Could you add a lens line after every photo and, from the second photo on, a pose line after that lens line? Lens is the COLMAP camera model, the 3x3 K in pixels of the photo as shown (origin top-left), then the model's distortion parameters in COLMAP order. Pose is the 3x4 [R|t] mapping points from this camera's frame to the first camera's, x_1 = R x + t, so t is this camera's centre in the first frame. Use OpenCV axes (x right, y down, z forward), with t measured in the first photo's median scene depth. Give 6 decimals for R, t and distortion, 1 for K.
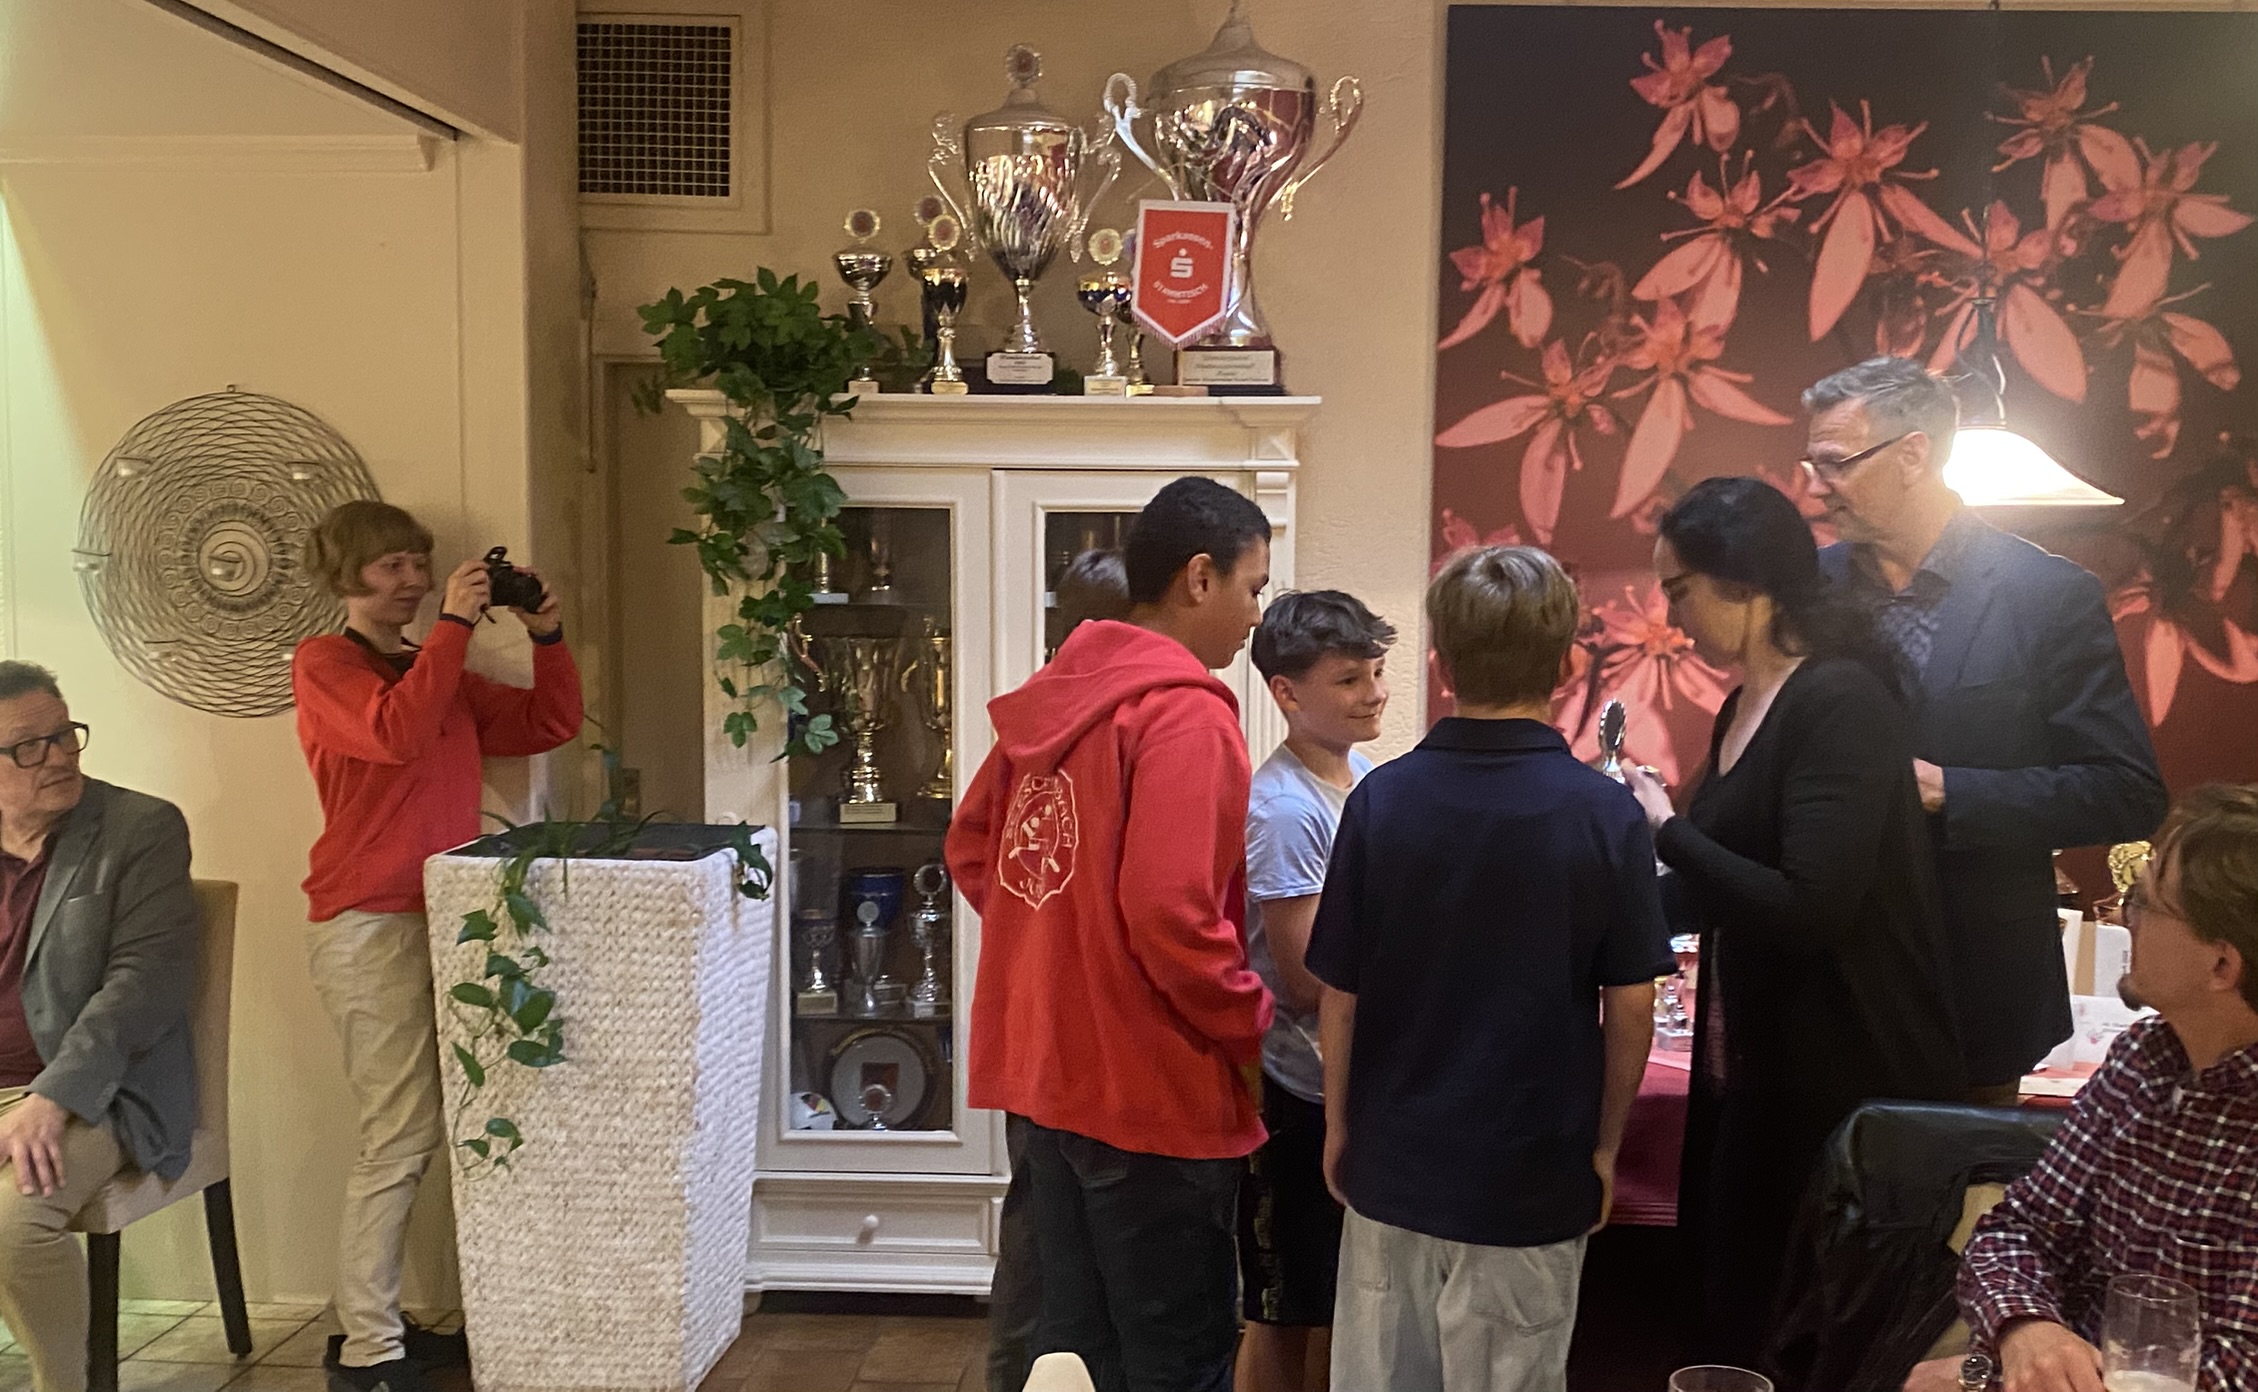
lens RADIAL K [[2318.8, 0, 1156.4], [0, 2318.8, 731.3], [0, 0, 1]] dist [0.050450, 0.000000]
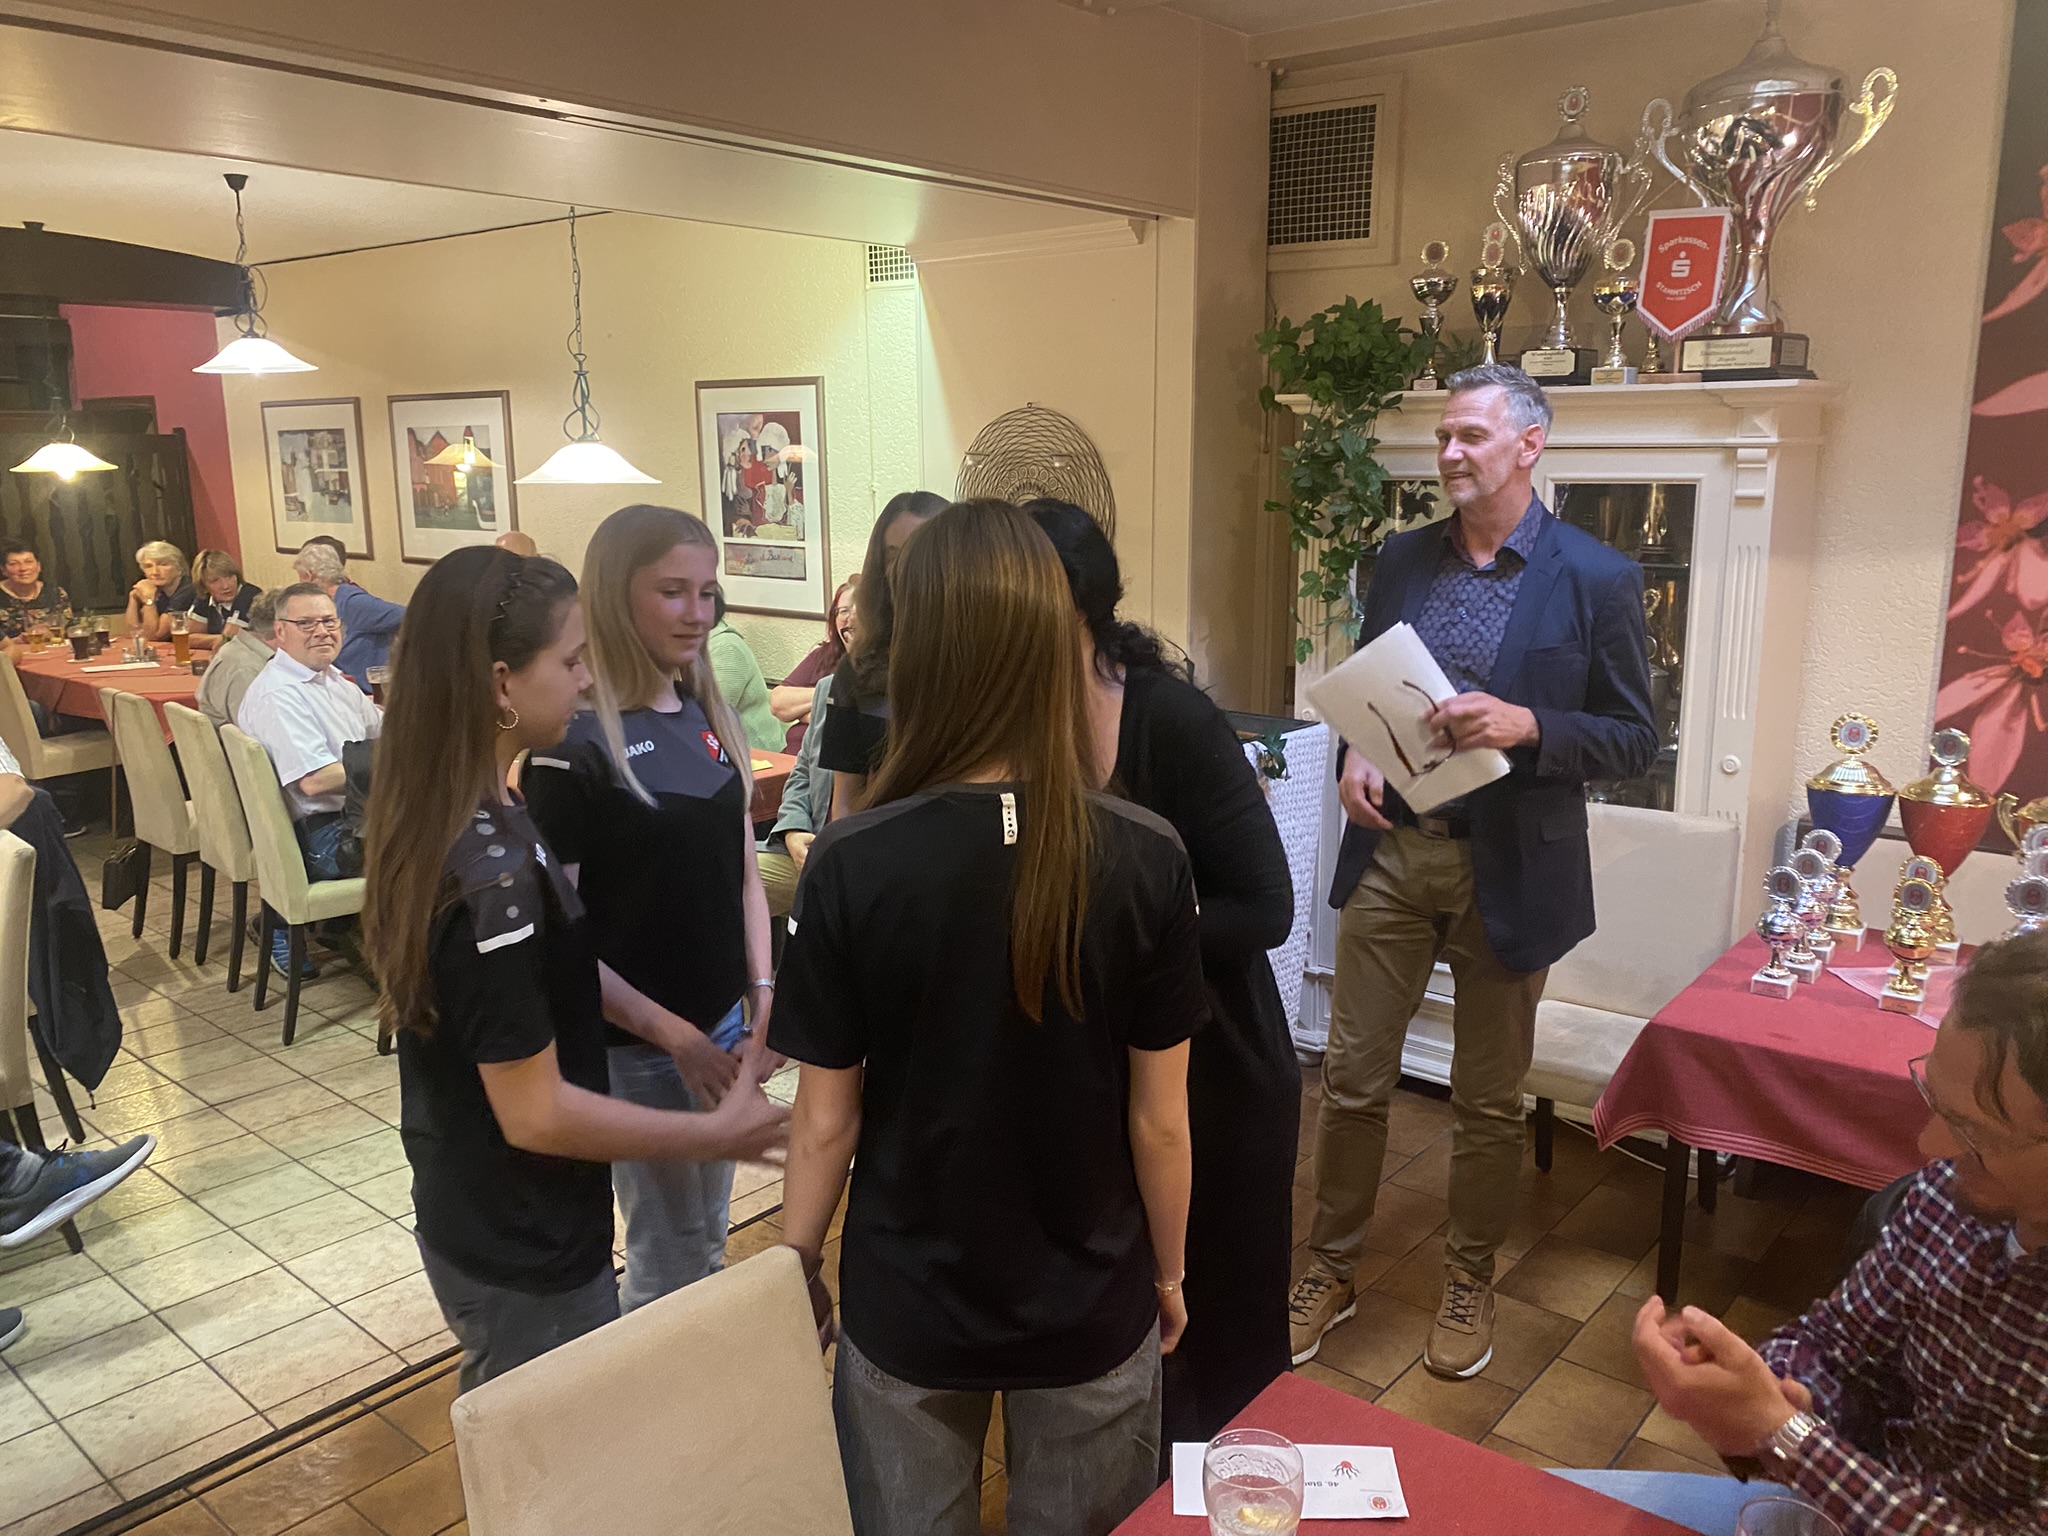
lens RADIAL K [[1564.8, 0, 1029.5], [0, 1564.8, 763.5], [0, 0, 1]] dist [0.013768, -0.012183]
pose [[0.800967, 0.103724, -0.589655, 0.218431], [-0.039142, 0.991844, 0.121302, -0.036320], [0.597427, -0.074079, 0.798494, 0.161566]]
